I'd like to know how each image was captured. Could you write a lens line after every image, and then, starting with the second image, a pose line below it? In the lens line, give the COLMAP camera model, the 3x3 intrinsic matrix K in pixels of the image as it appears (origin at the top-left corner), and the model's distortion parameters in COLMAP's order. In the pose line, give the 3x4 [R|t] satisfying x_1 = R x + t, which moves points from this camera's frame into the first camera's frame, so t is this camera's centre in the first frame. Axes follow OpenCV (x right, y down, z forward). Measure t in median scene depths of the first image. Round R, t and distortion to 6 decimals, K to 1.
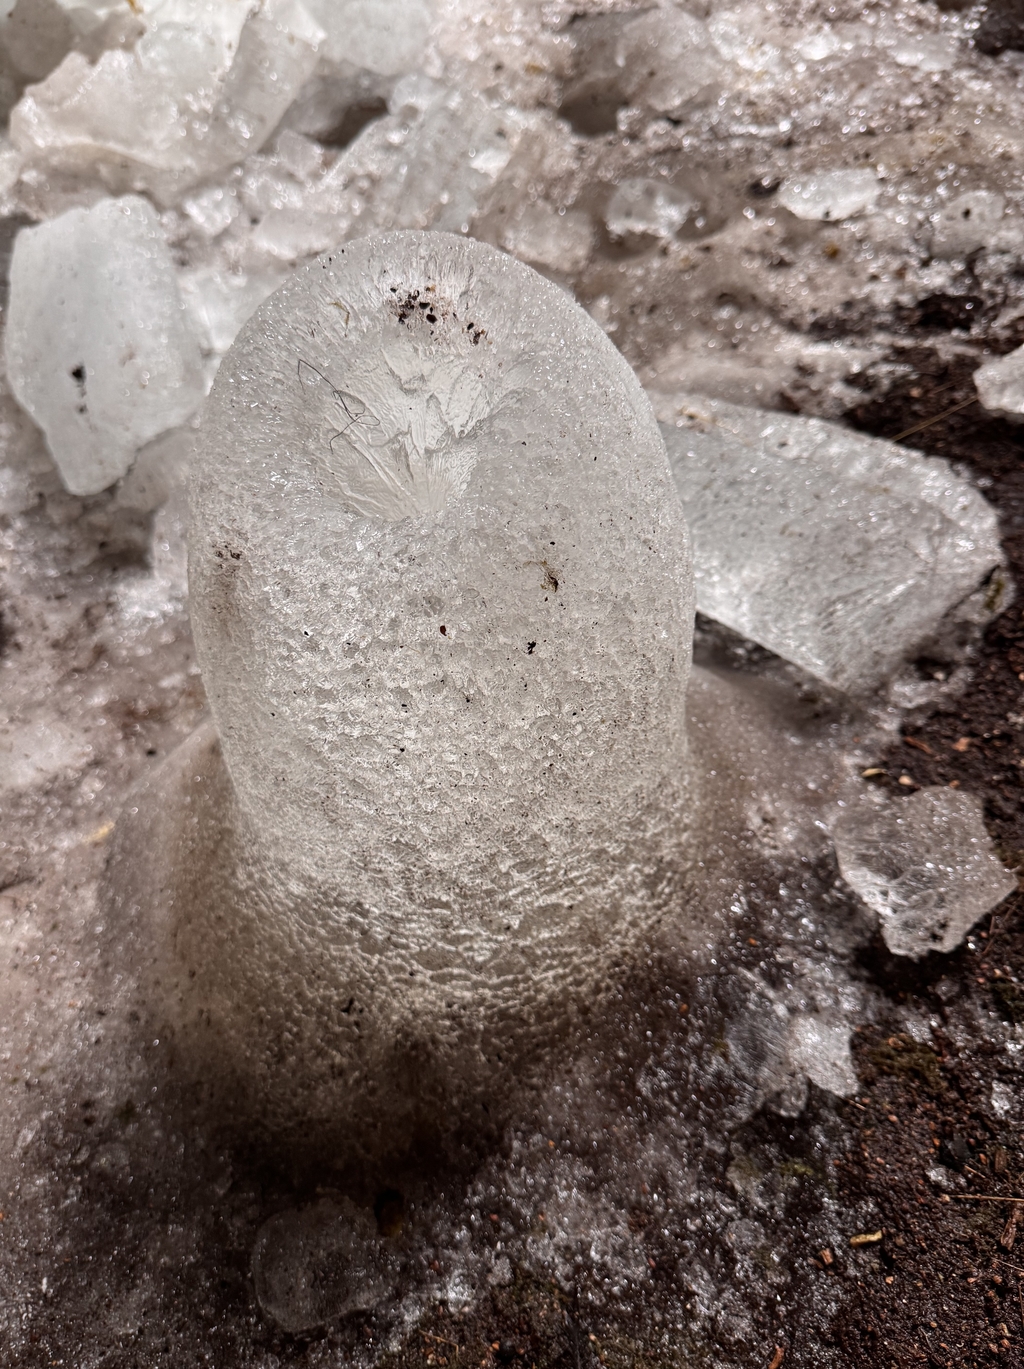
lens RADIAL K [[970.2, 0, 524.9], [0, 970.2, 696.3], [0, 0, 1]] dist [0.022813, -0.034941]
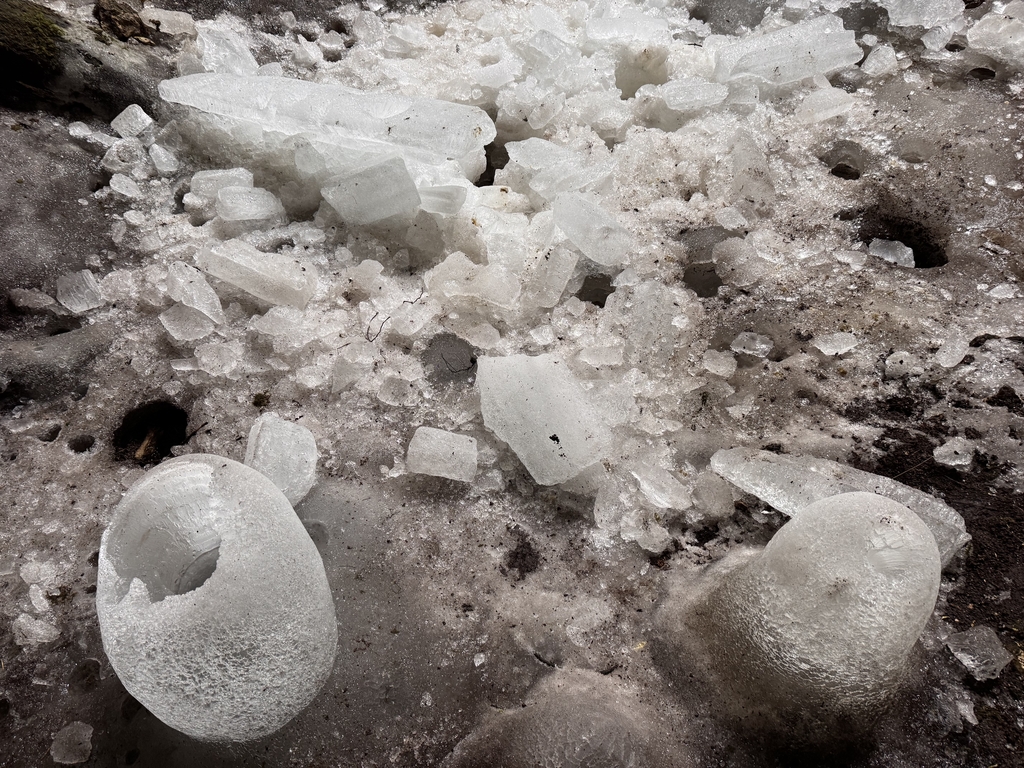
lens RADIAL K [[725.7, 0, 509.2], [0, 725.7, 391.9], [0, 0, 1]] dist [0.022813, -0.034941]
pose [[0.996598, -0.003554, 0.082338, -0.783456], [0.016941, 0.986569, -0.162463, -0.180085], [-0.080655, 0.163306, 0.983273, -0.802040]]
